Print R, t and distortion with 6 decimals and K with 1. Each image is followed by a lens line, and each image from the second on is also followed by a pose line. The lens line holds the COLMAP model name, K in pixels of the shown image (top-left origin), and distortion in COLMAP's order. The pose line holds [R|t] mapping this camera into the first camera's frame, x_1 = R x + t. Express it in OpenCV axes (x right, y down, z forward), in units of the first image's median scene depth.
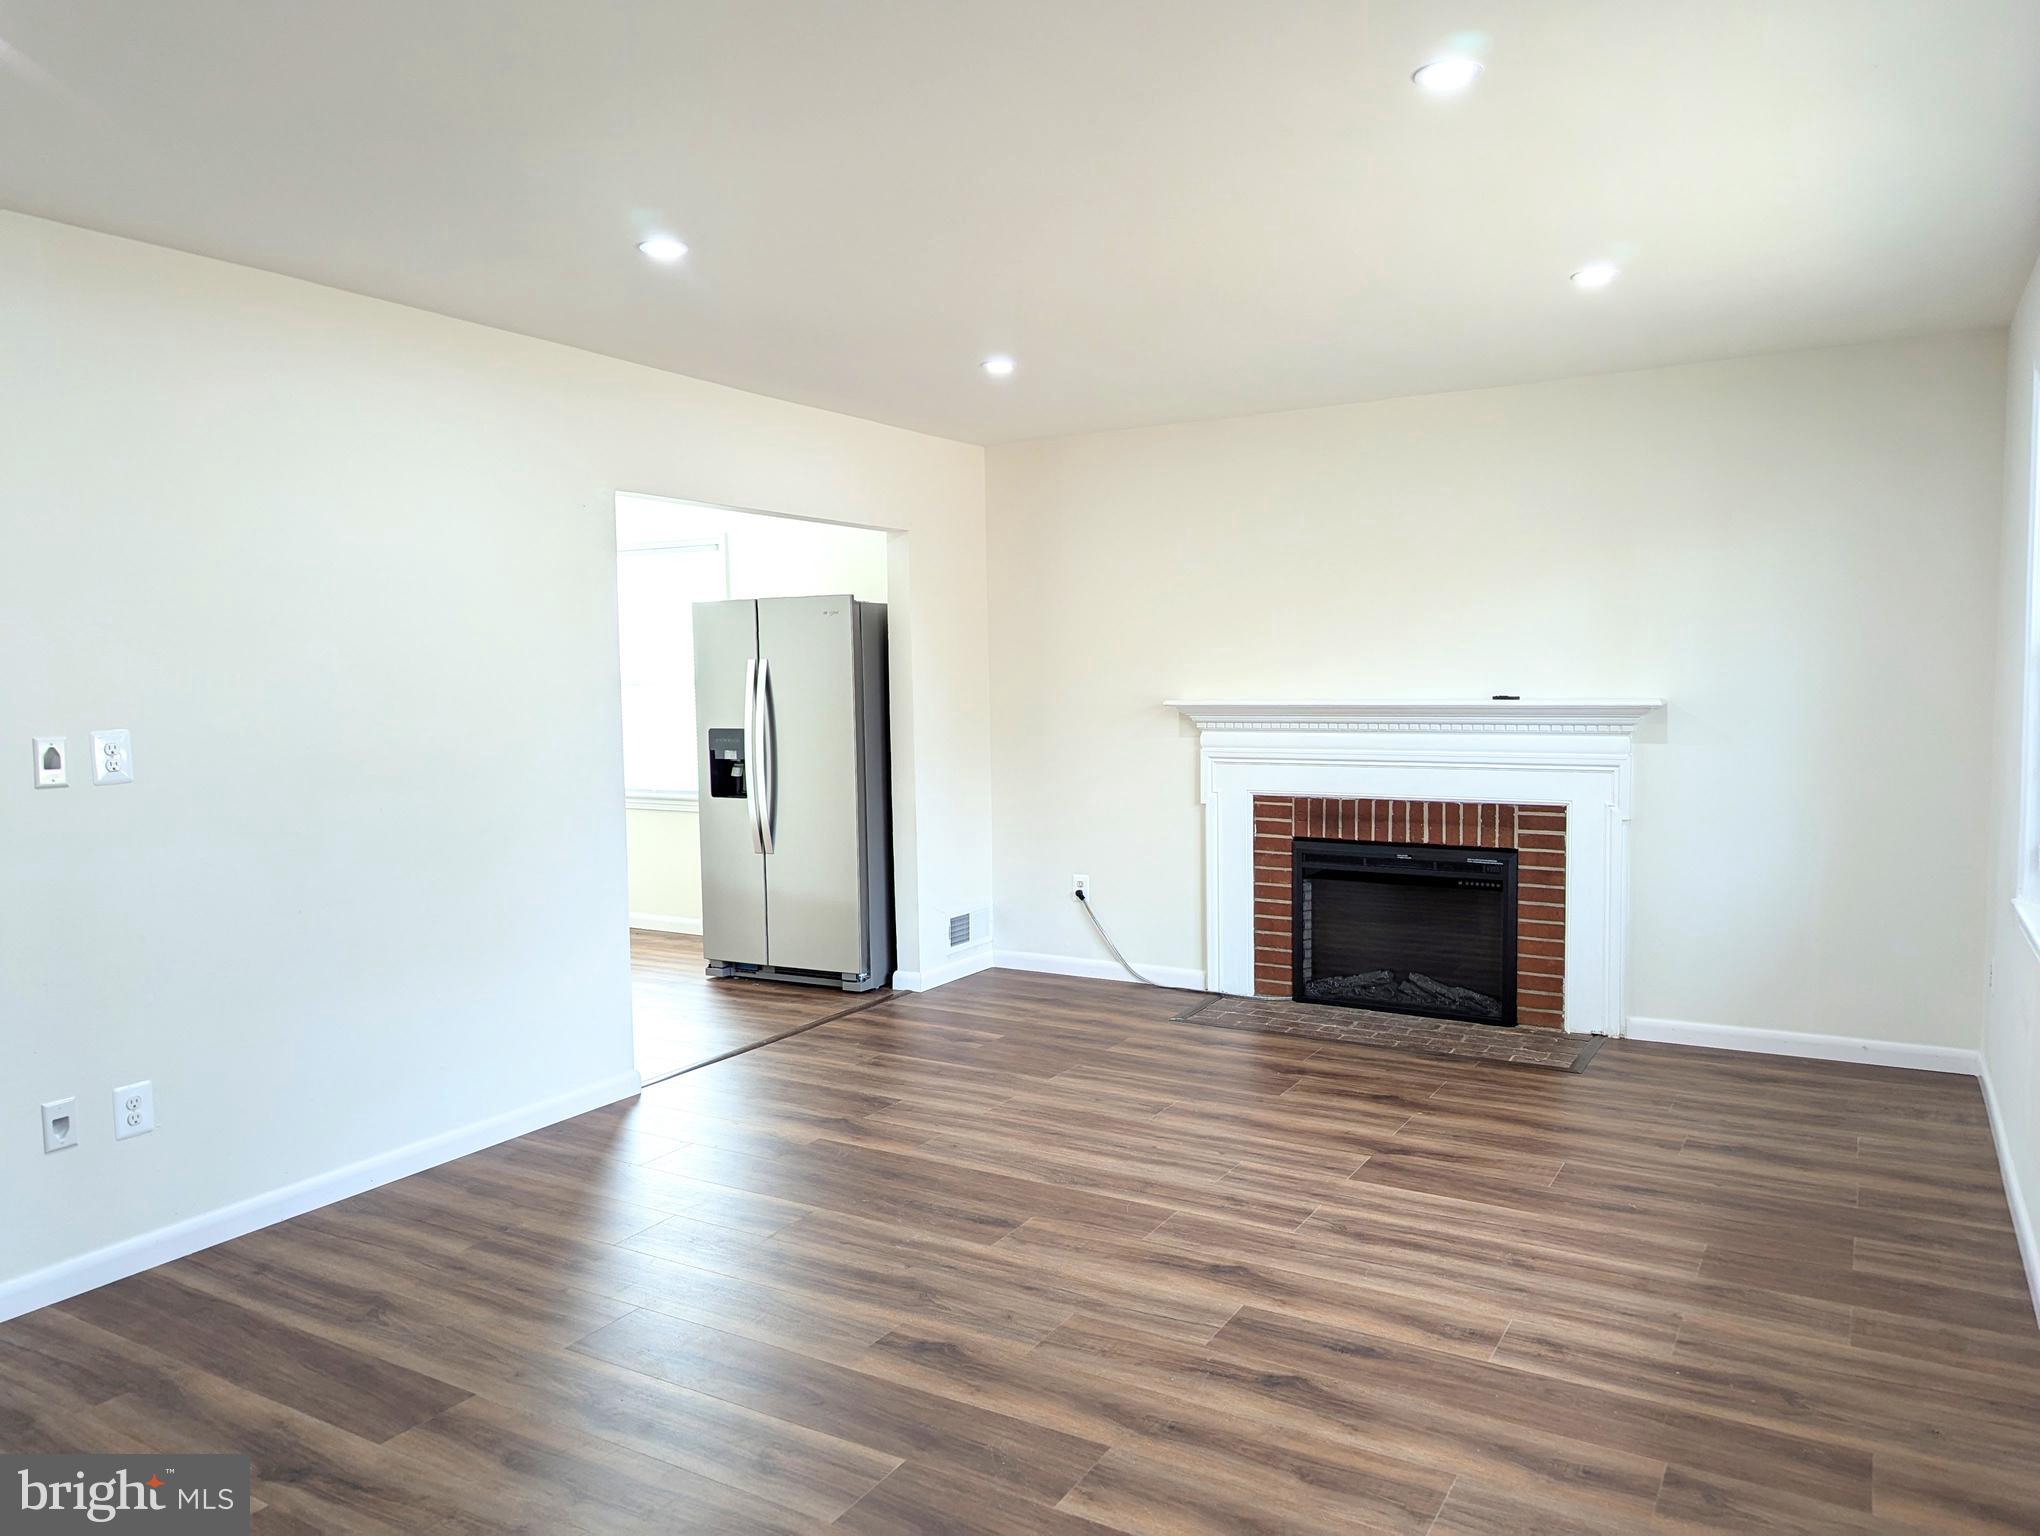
lens RADIAL K [[1420.7, 0, 1011.0], [0, 1420.7, 765.2], [0, 0, 1]] dist [-0.009331, -0.004133]
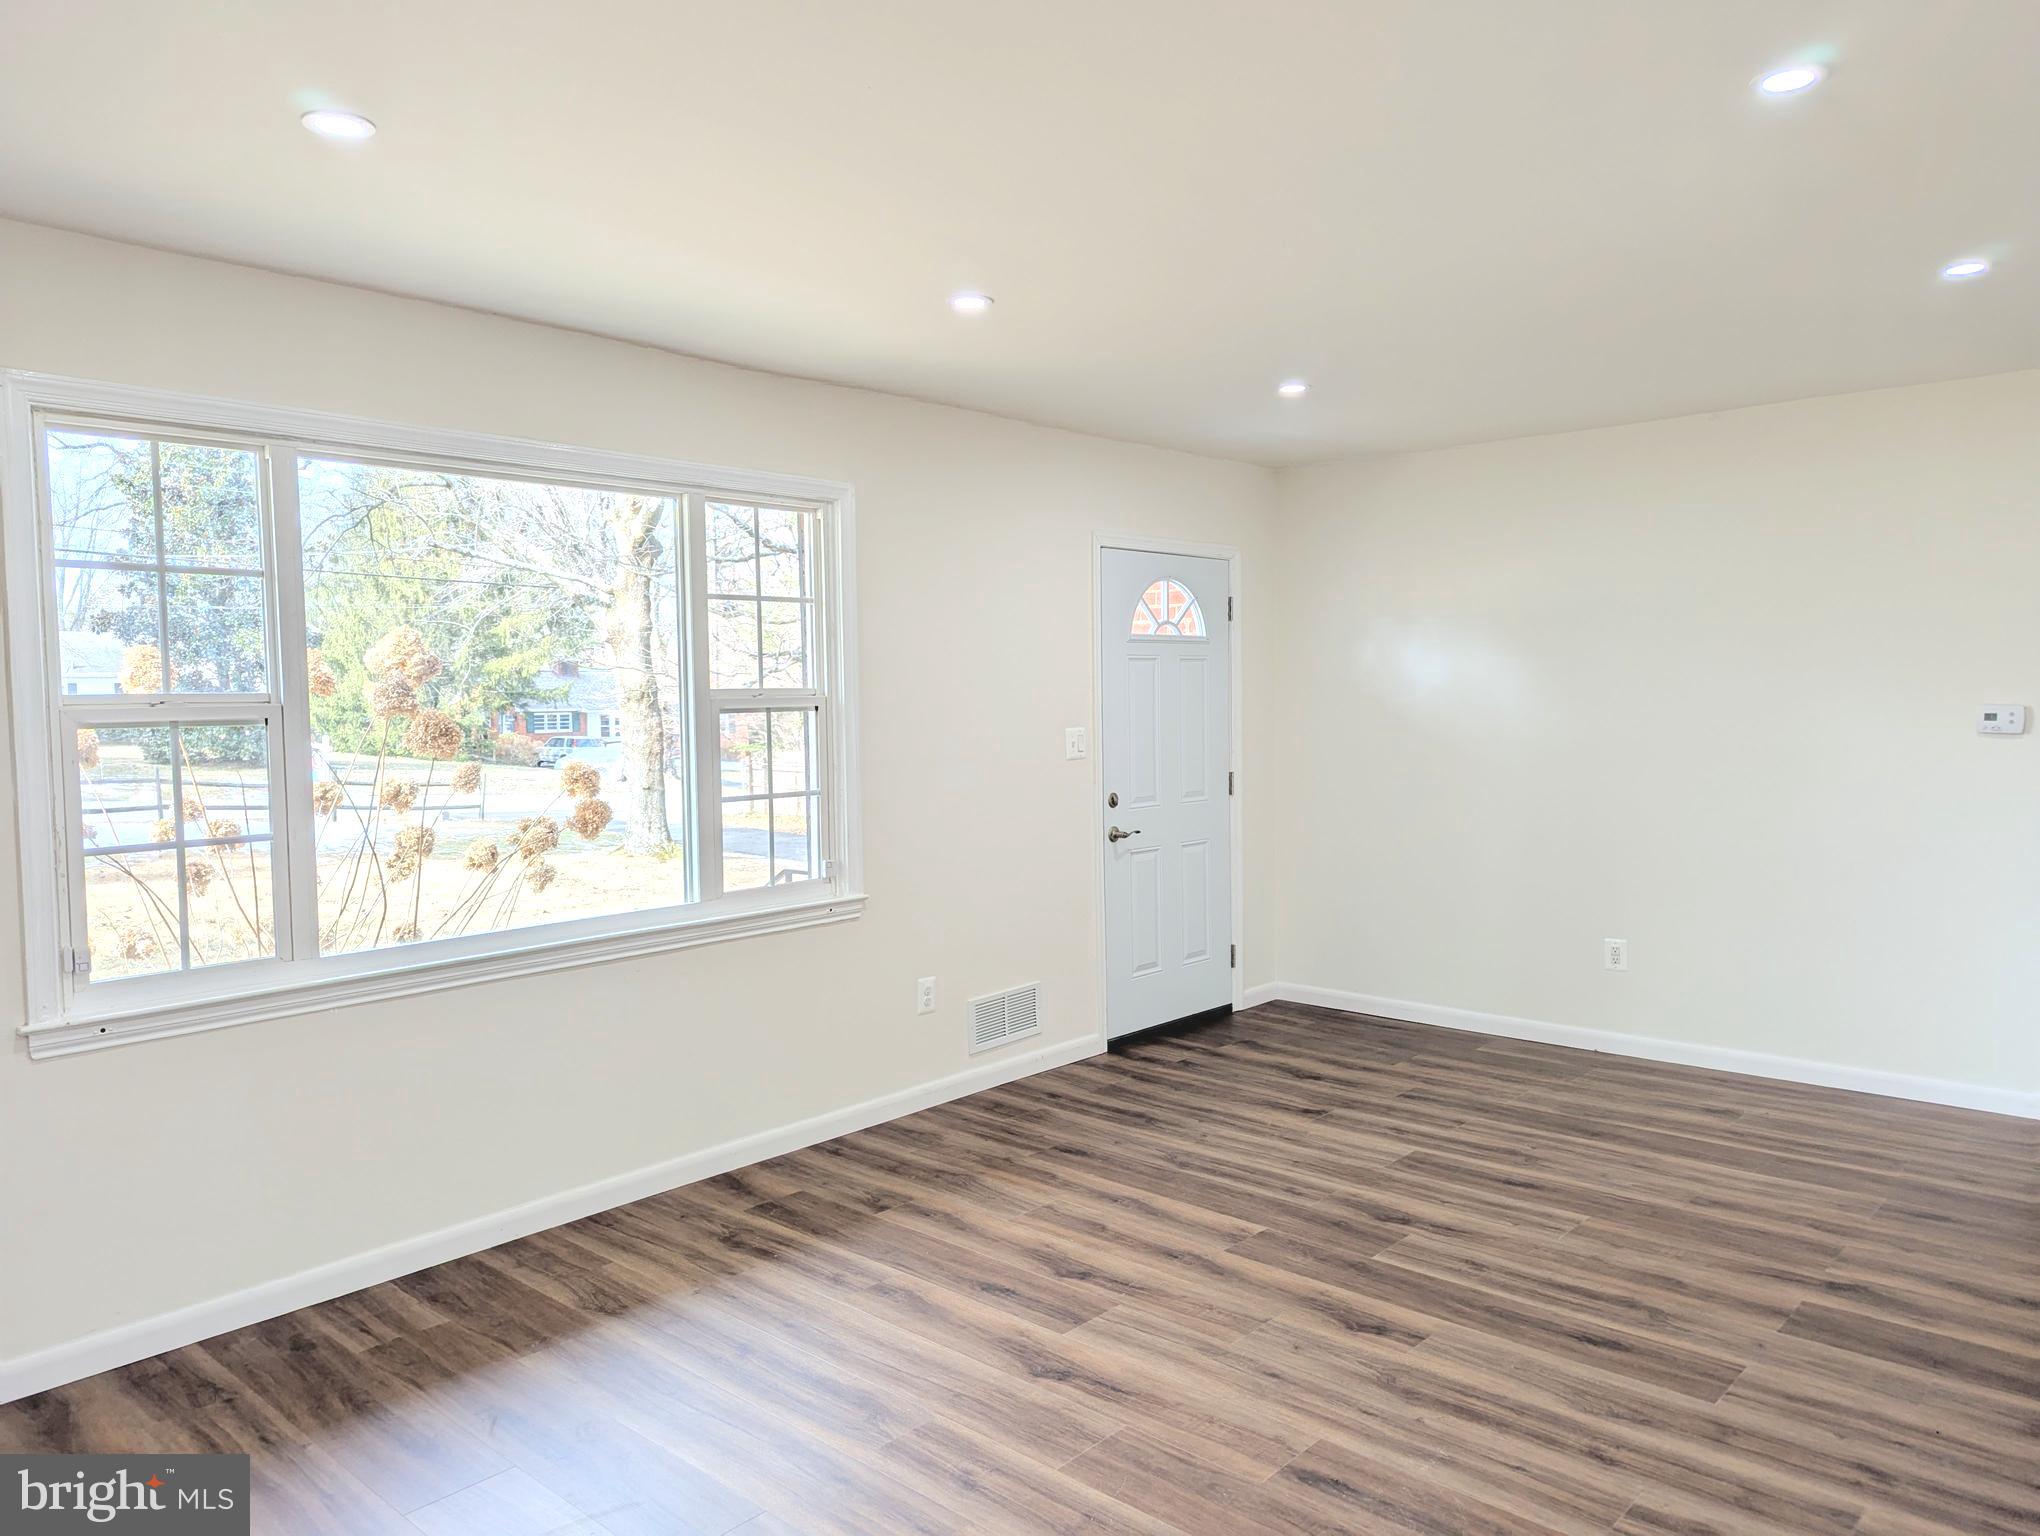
lens RADIAL K [[1420.7, 0, 1021.8], [0, 1420.7, 767.1], [0, 0, 1]] dist [-0.009331, -0.004133]
pose [[-0.981465, 0.021542, 0.190425, -0.011062], [0.043777, 0.992591, 0.113342, -0.147427], [-0.186573, 0.119577, -0.975137, 2.040610]]
